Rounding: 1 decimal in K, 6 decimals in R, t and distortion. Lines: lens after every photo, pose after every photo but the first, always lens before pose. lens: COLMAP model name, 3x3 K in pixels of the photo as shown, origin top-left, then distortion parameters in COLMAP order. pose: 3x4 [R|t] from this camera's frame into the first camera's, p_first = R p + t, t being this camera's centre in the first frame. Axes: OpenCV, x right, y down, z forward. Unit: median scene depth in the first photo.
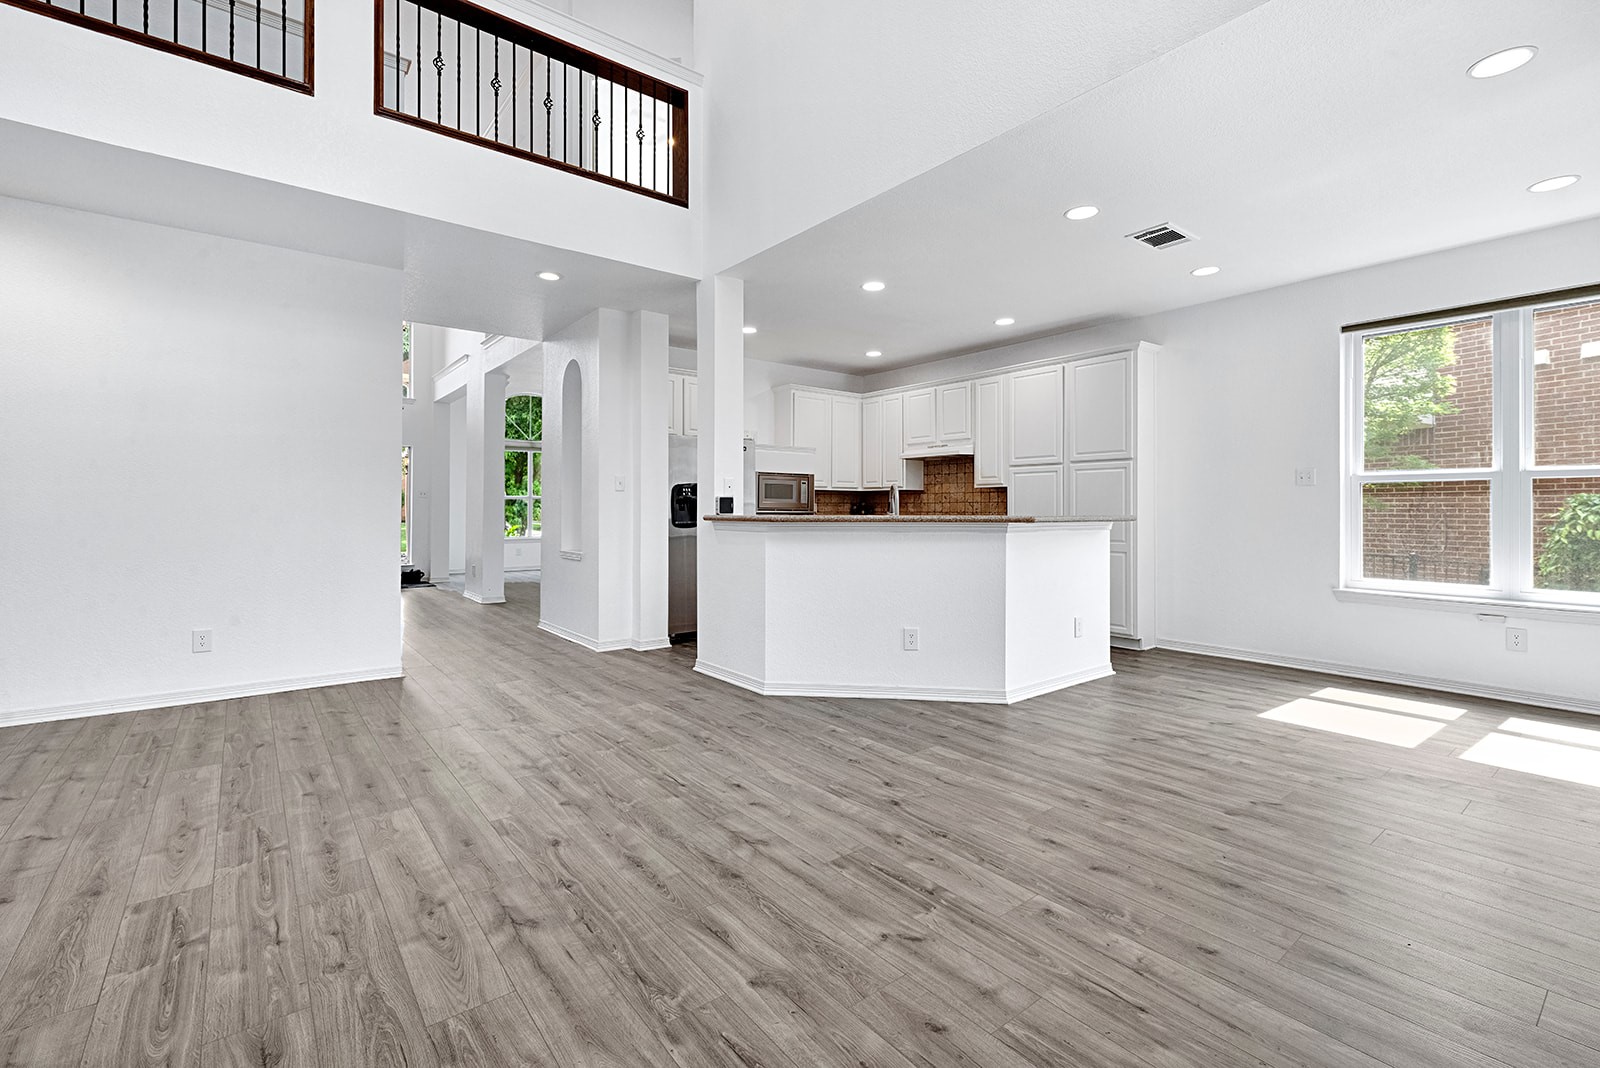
lens RADIAL K [[702.7, 0, 798.7], [0, 702.7, 510.1], [0, 0, 1]] dist [-0.000102, 0.000059]
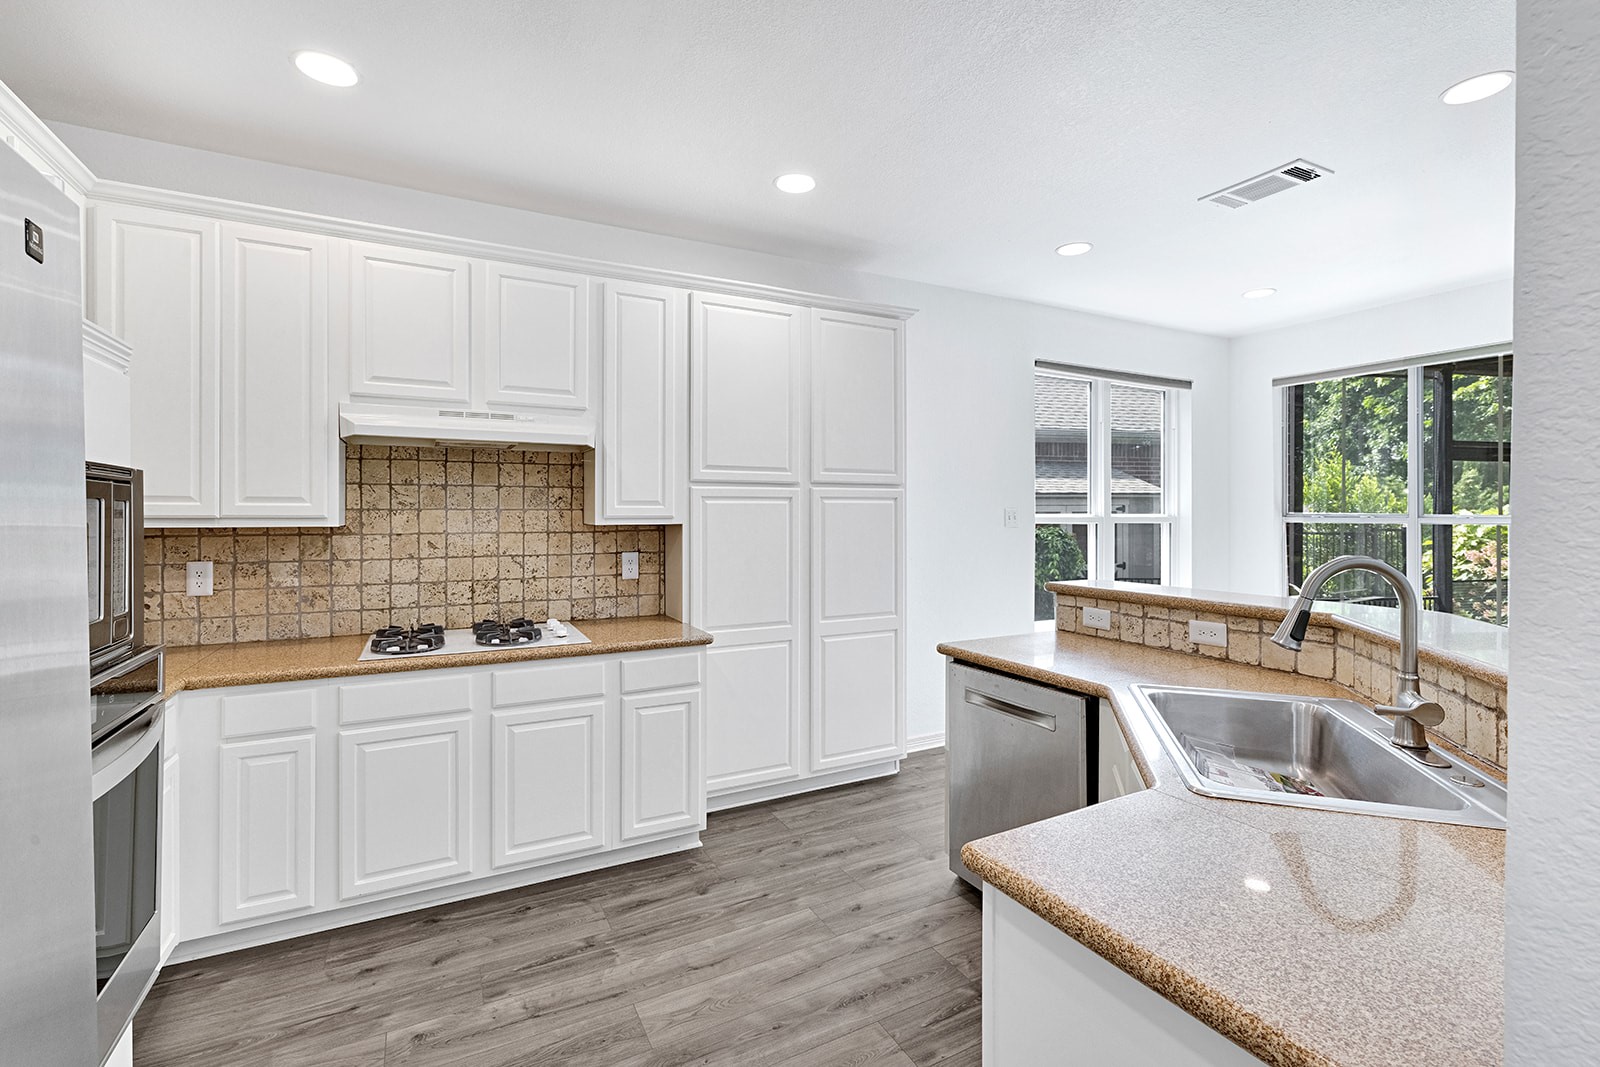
lens RADIAL K [[702.7, 0, 784.6], [0, 702.7, 507.0], [0, 0, 1]] dist [-0.000102, 0.000059]
pose [[0.192578, 0.007591, 0.981252, -0.208007], [0.002508, 0.999963, -0.008228, -0.053809], [-0.981278, 0.004046, 0.192552, 1.100103]]
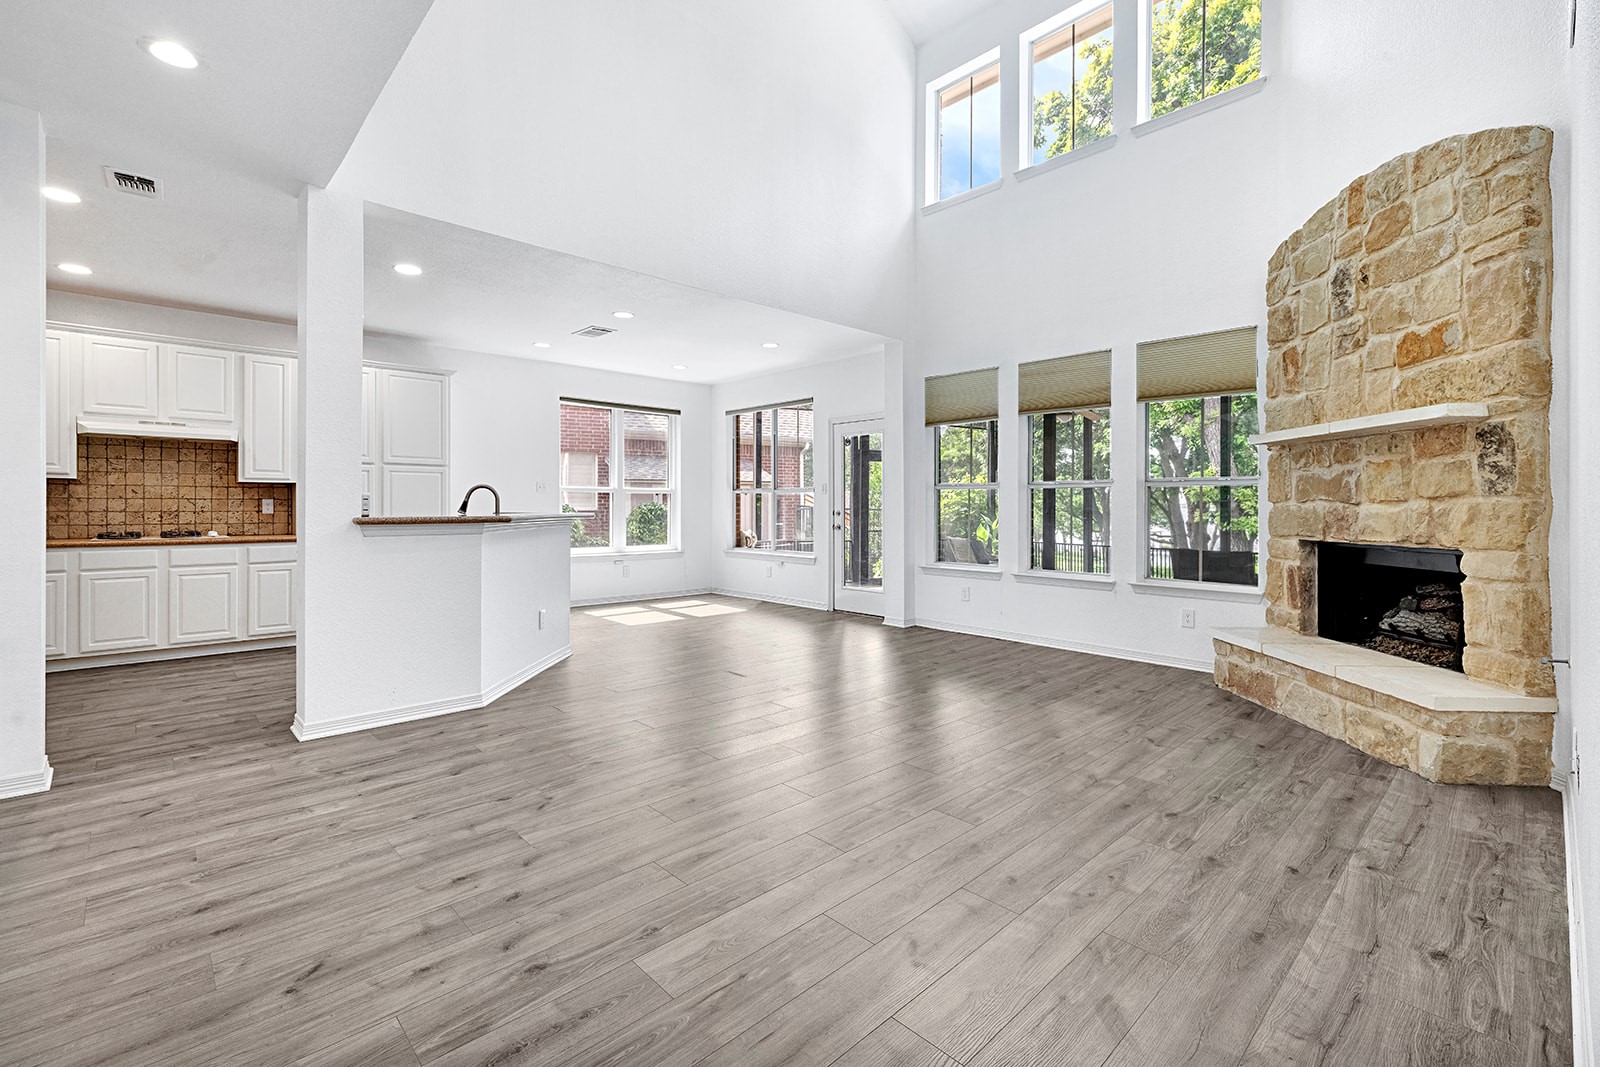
lens RADIAL K [[702.7, 0, 796.3], [0, 702.7, 505.5], [0, 0, 1]] dist [-0.000102, 0.000059]
pose [[-0.089564, 0.001628, 0.995980, -0.871428], [0.000081, 0.999999, -0.001627, -0.003774], [-0.995981, -0.000065, -0.089564, 0.573018]]
